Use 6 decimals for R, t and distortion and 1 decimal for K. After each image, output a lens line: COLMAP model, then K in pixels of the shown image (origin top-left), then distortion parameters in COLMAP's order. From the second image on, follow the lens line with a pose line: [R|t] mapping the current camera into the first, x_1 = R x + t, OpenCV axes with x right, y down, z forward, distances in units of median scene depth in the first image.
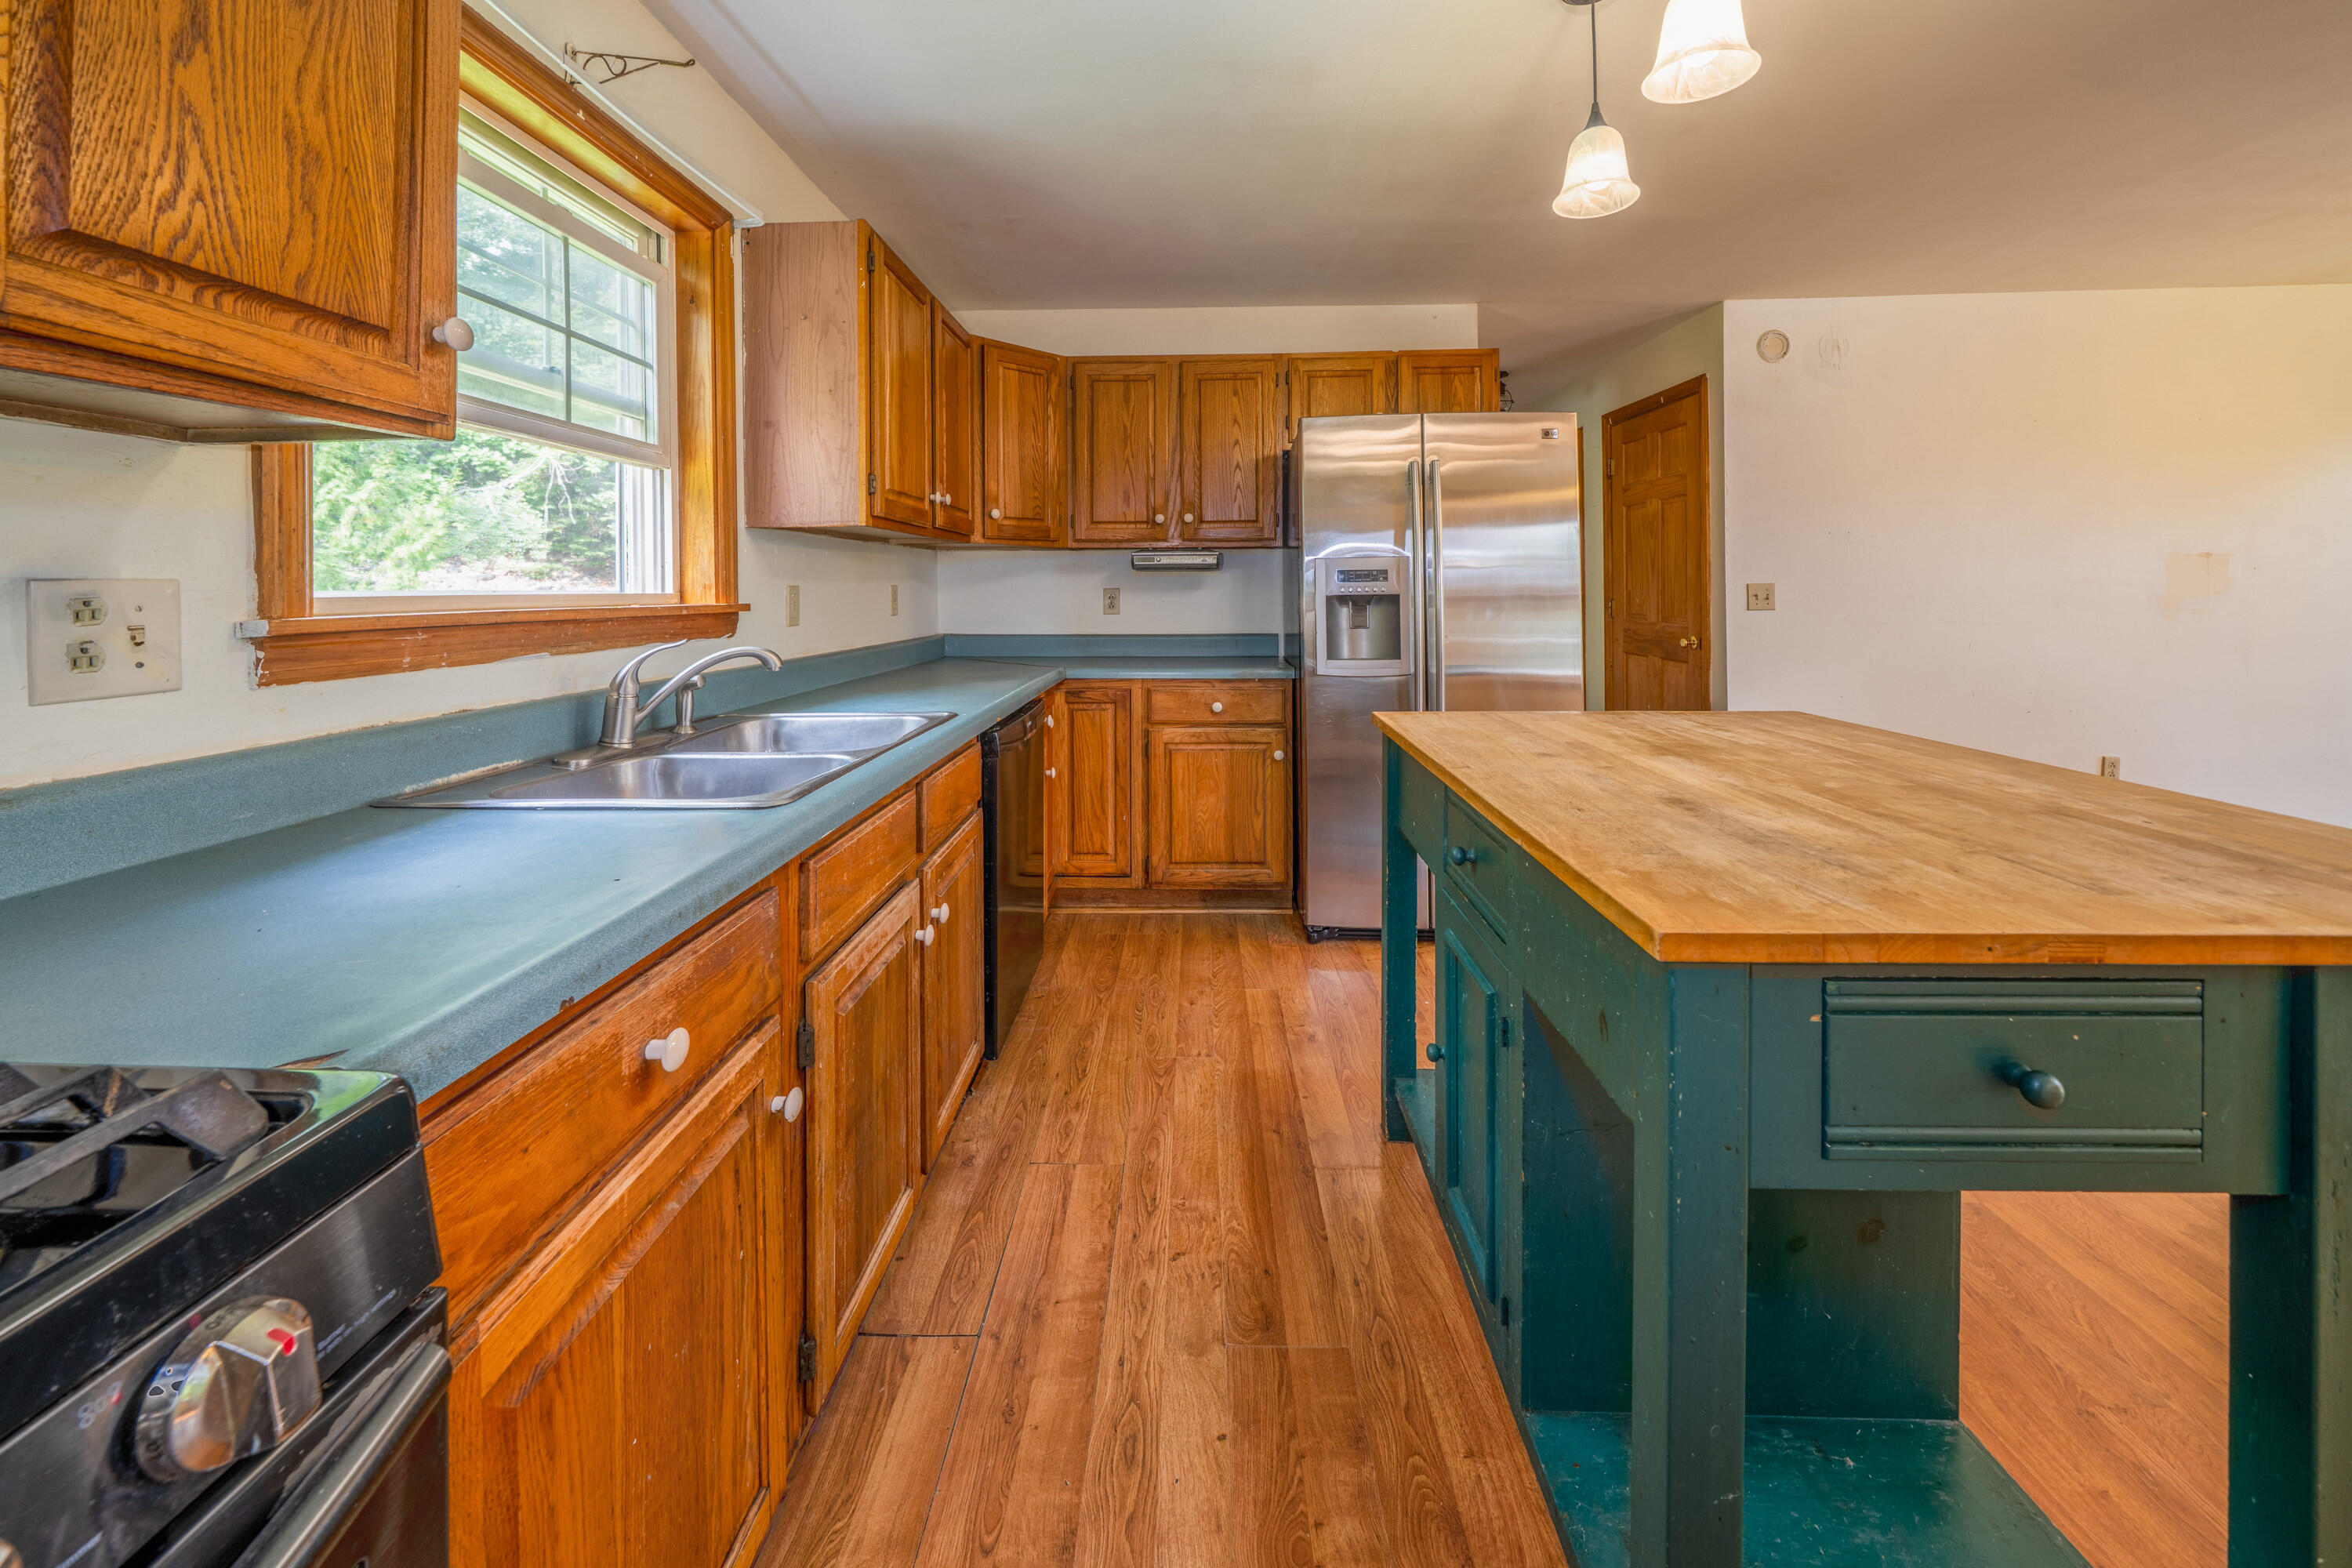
lens RADIAL K [[902.4, 0, 1171.2], [0, 902.4, 693.1], [0, 0, 1]] dist [-0.009710, -0.000085]
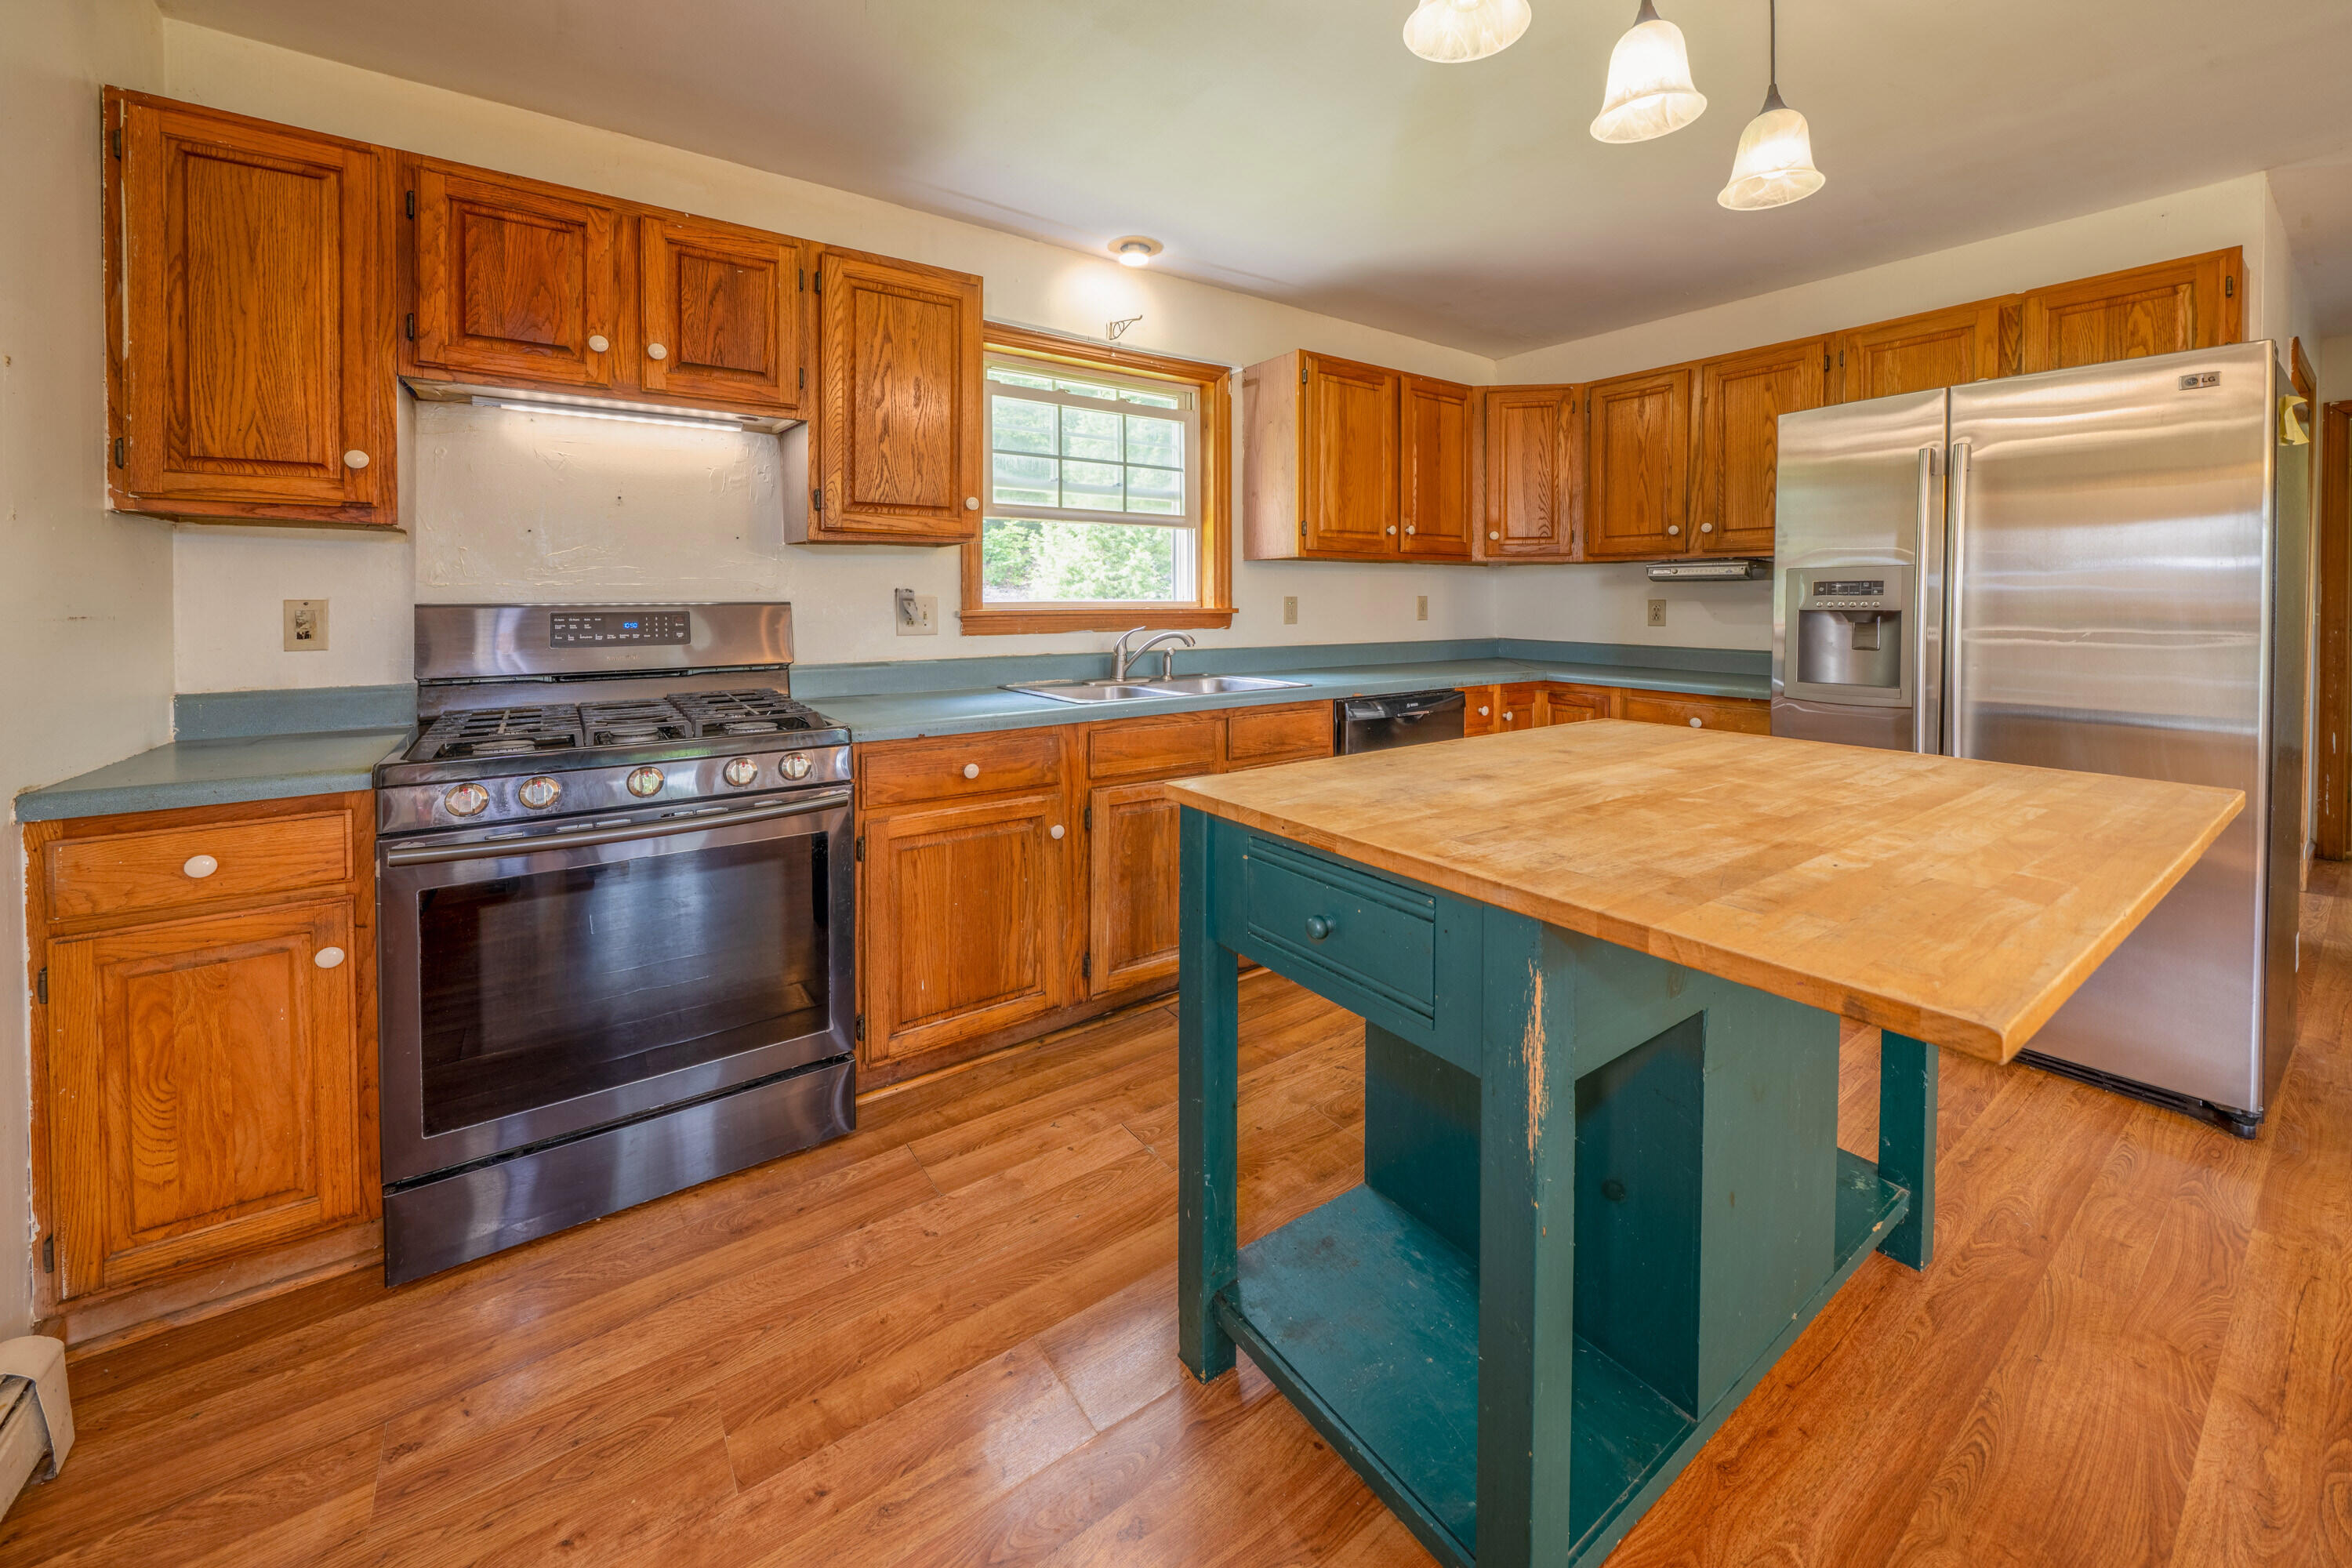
lens RADIAL K [[862.4, 0, 1176.0], [0, 862.4, 784.0], [0, 0, 1]] dist [-0.007941, -0.000022]
pose [[0.607062, 0.172828, -0.775633, 0.744391], [-0.094430, 0.984836, 0.145536, -0.002596], [0.789024, -0.015107, 0.614176, -0.050776]]
